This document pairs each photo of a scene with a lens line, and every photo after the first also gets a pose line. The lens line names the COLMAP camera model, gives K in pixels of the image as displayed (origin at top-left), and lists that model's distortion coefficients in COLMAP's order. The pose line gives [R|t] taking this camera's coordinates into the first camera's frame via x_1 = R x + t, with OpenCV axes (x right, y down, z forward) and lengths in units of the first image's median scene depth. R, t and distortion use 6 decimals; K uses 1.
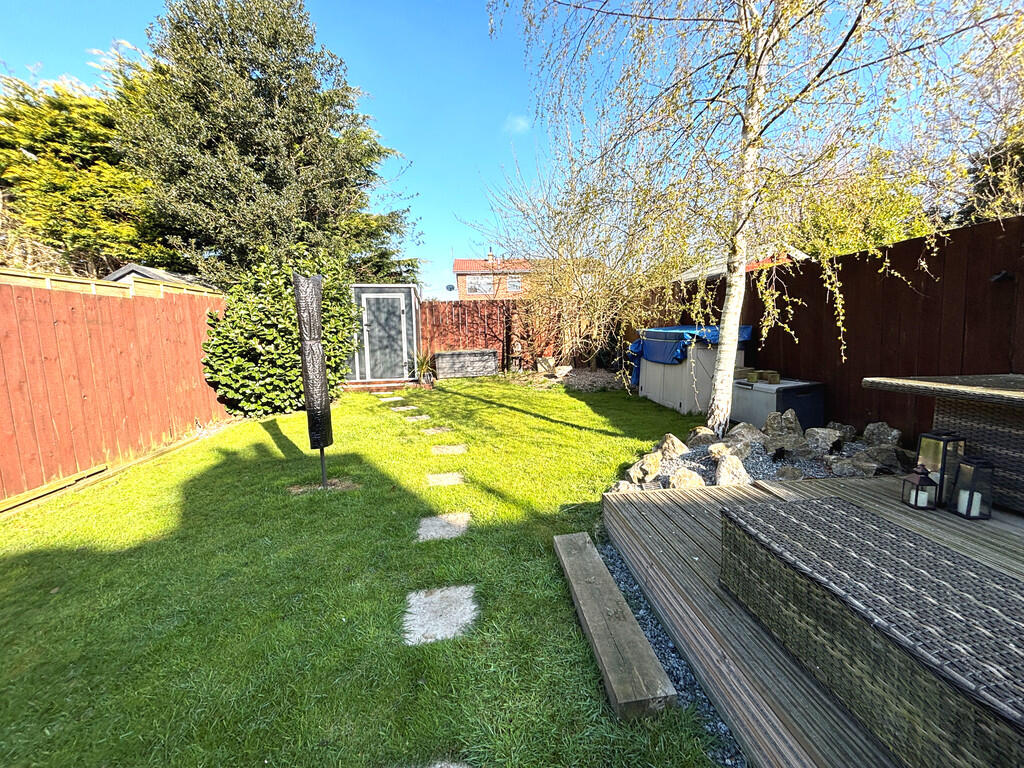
lens RADIAL K [[410.5, 0, 545.7], [0, 410.5, 385.4], [0, 0, 1]] dist [0.000216, 0.000033]
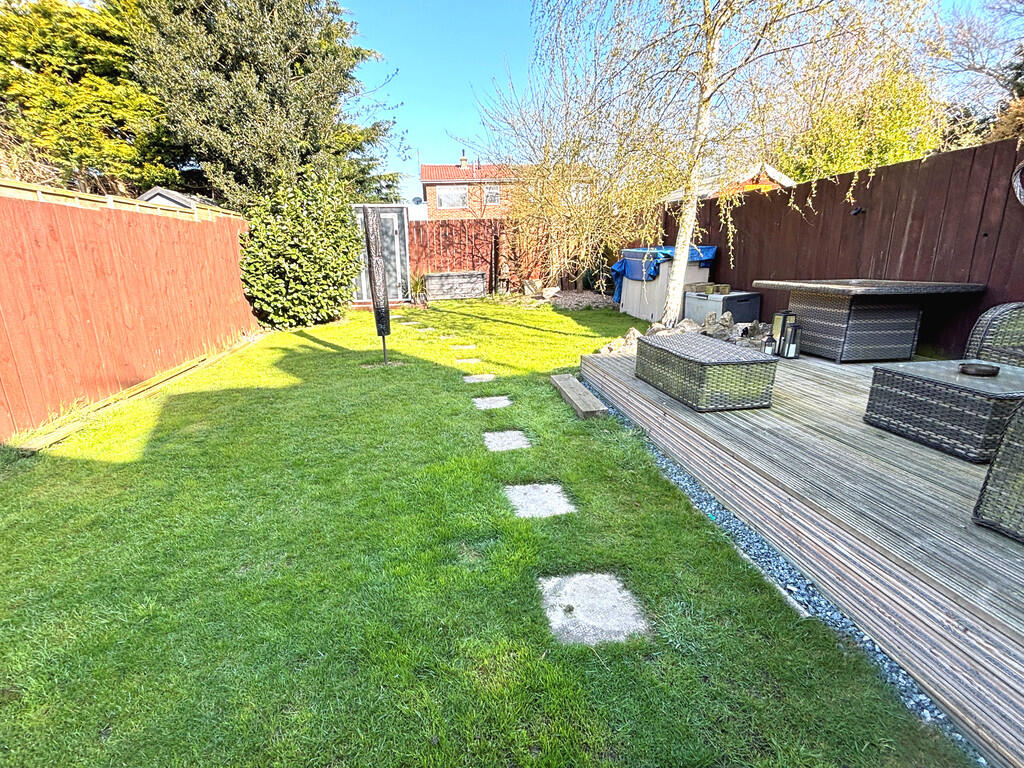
lens RADIAL K [[415.9, 0, 512.0], [0, 415.9, 384.0], [0, 0, 1]] dist [-0.000973, 0.000188]
pose [[0.999019, 0.015185, -0.041604, -0.010738], [-0.007733, 0.984760, 0.173749, 0.016439], [0.043608, -0.173257, 0.983911, -0.107464]]
